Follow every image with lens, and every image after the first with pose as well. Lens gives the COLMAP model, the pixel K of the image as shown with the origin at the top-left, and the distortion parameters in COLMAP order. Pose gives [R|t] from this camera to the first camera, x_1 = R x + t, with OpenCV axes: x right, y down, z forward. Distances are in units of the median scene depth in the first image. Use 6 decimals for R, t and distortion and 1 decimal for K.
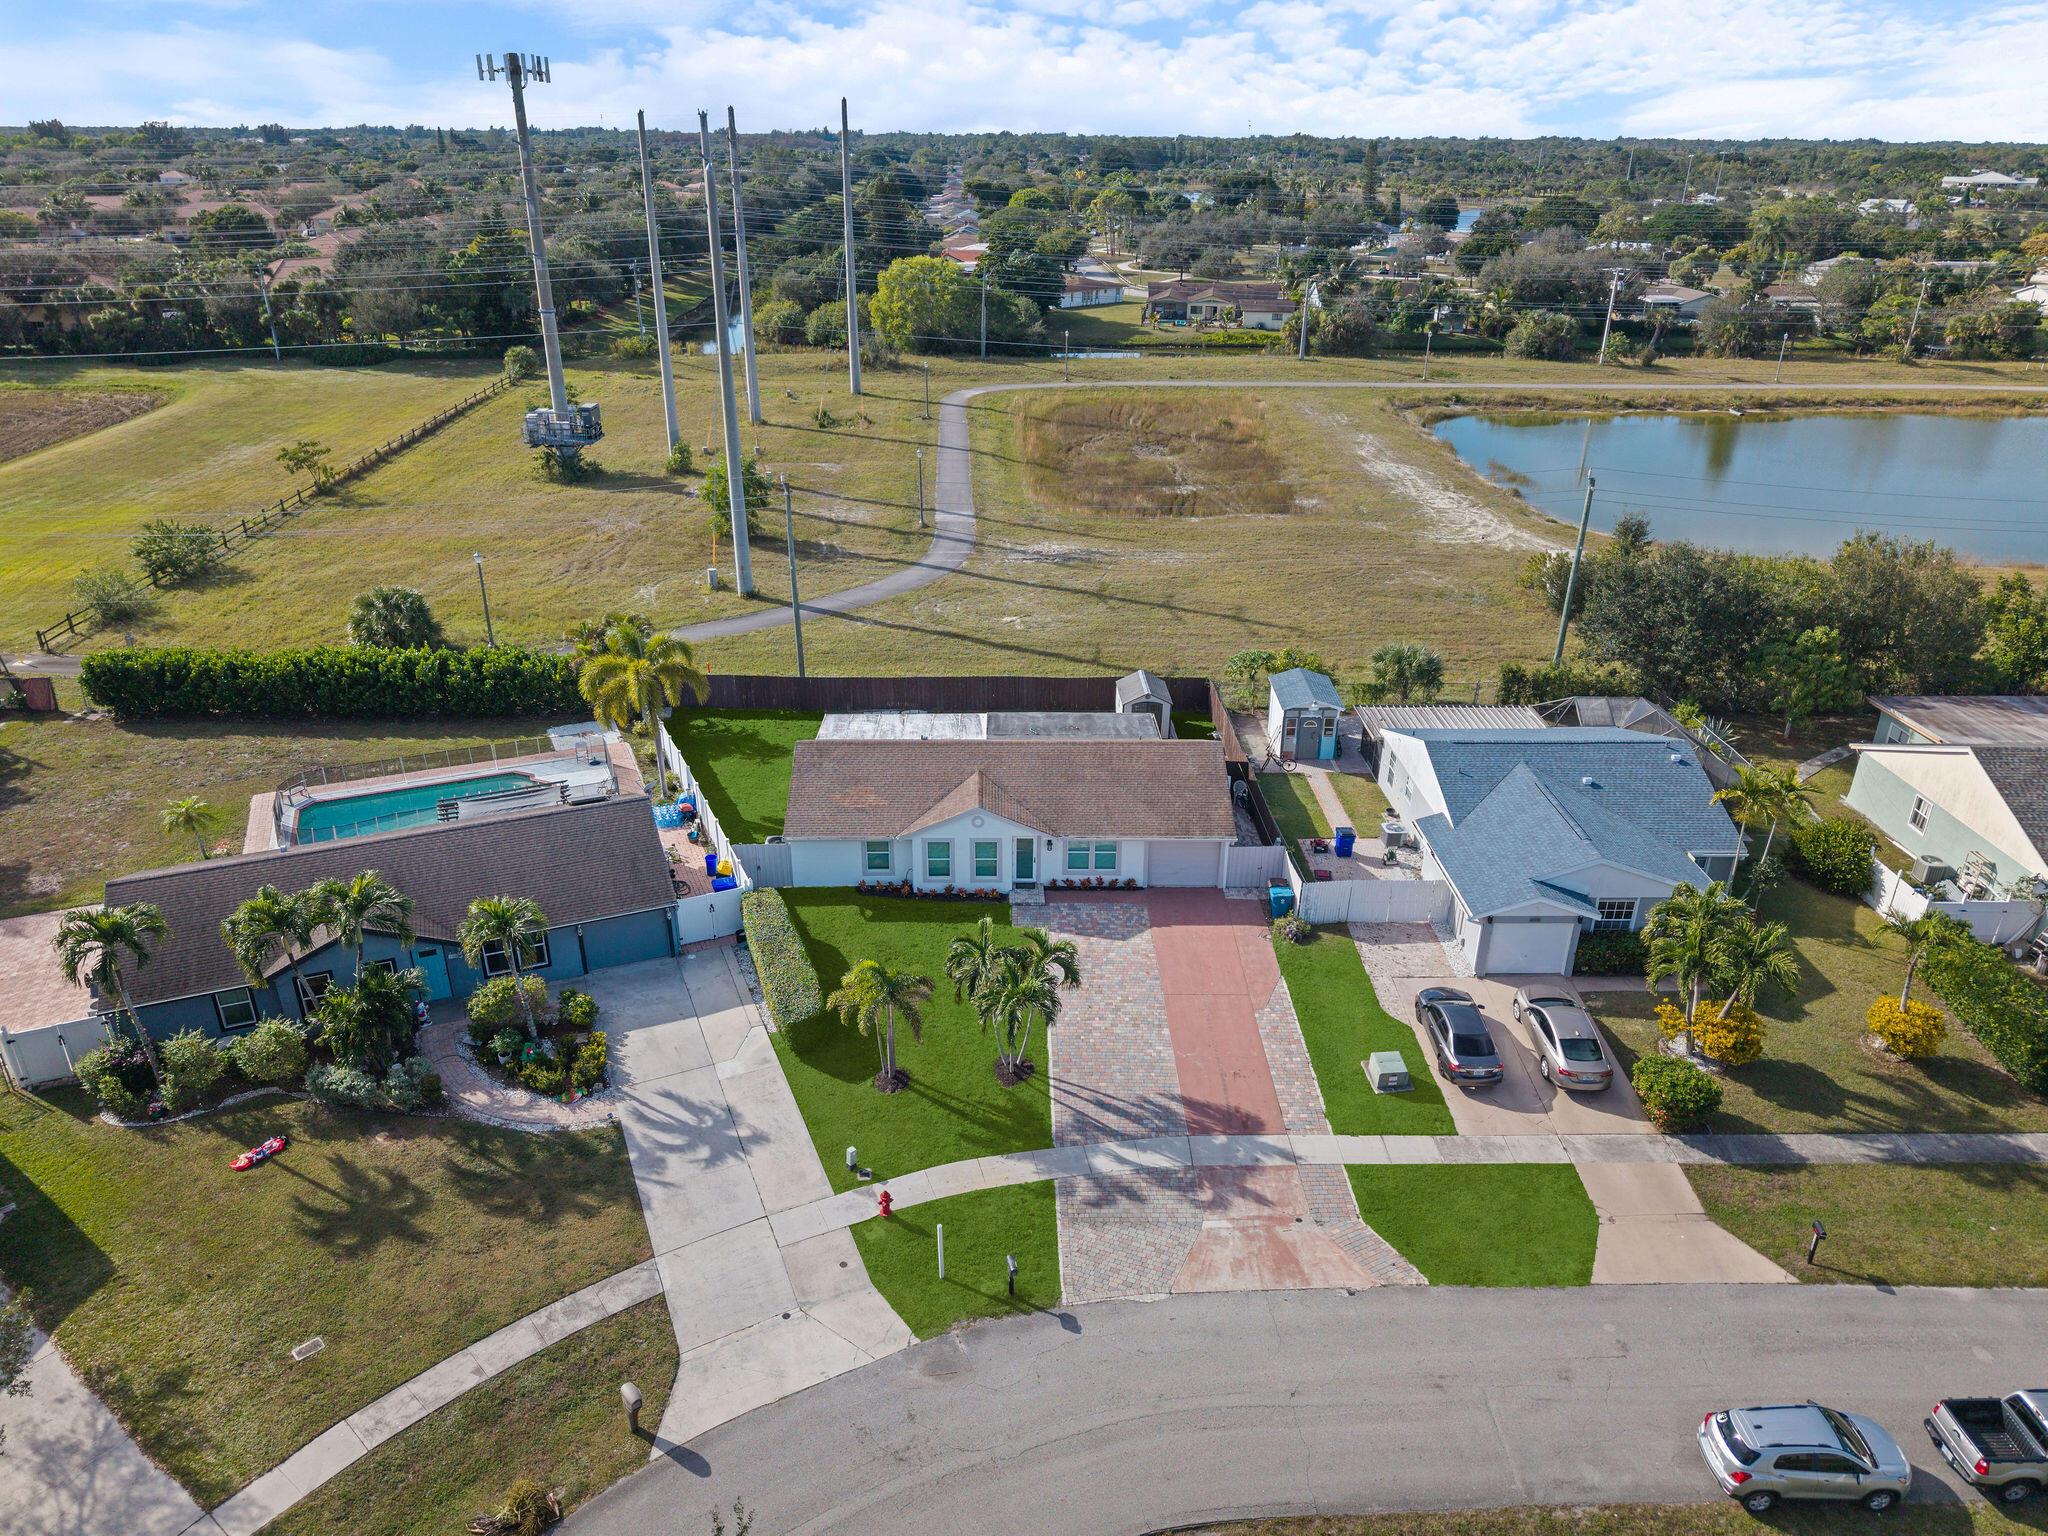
lens RADIAL K [[1391.1, 0, 1024.0], [0, 1391.1, 768.0], [0, 0, 1]] dist [-0.002004, 0.002590]
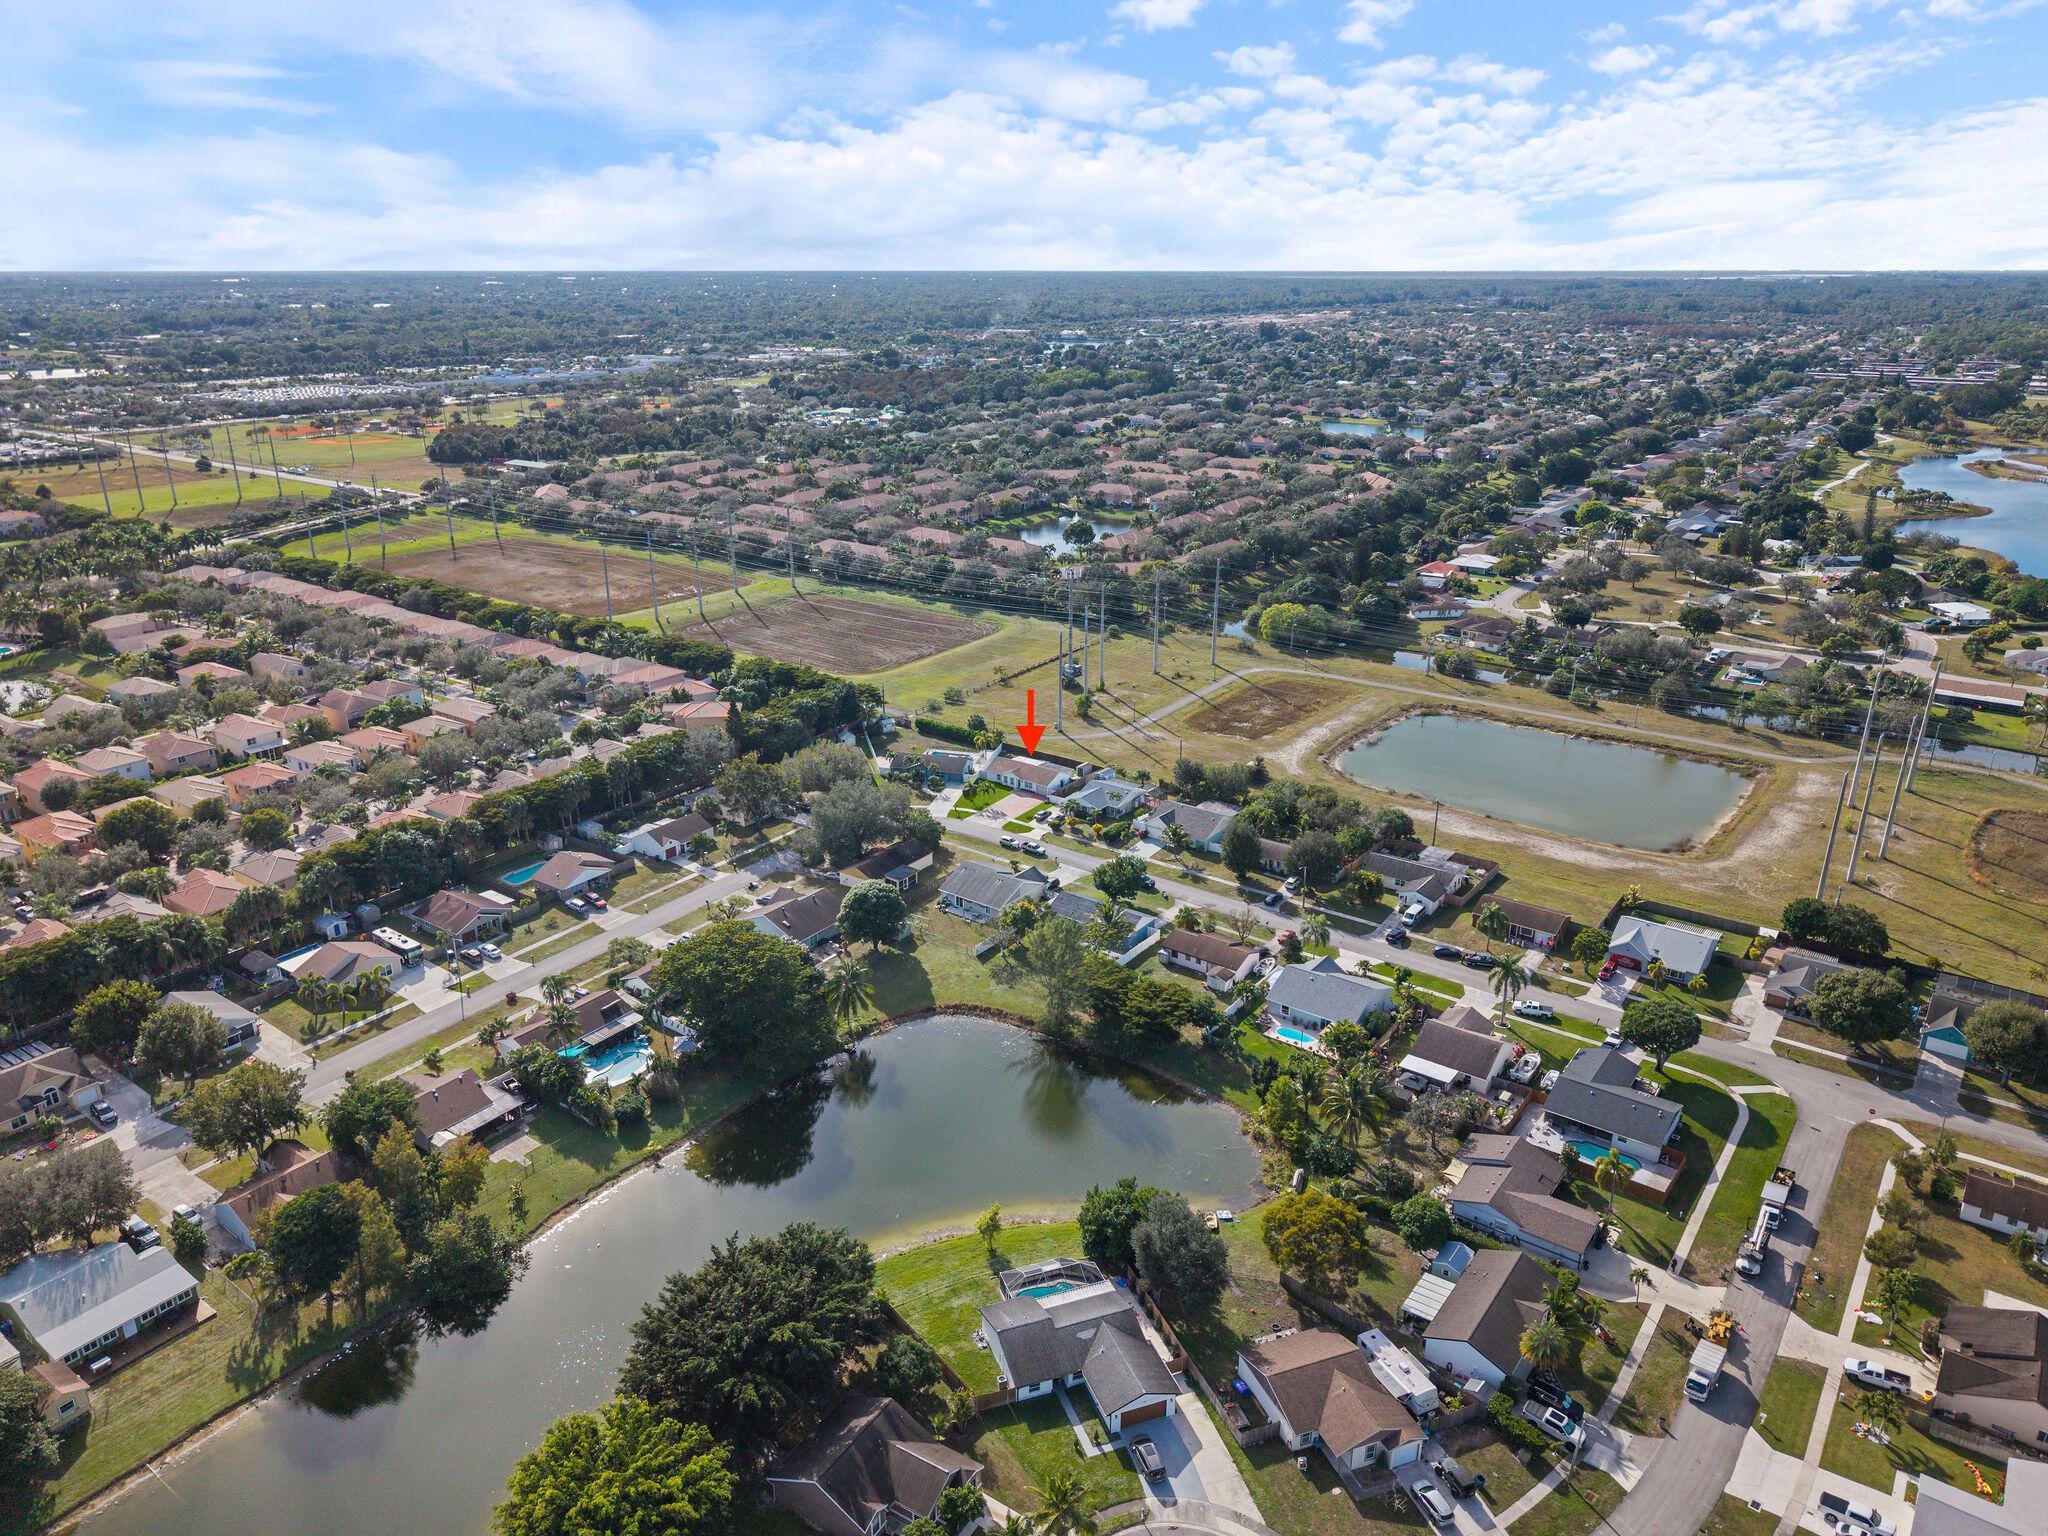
lens RADIAL K [[1407.4, 0, 1031.4], [0, 1407.4, 769.7], [0, 0, 1]] dist [0.087764, -0.117775]
pose [[0.790125, 0.200526, -0.579217, 3.586925], [-0.247708, 0.968832, -0.002493, 0.015221], [0.560664, 0.145446, 0.815170, -3.929097]]
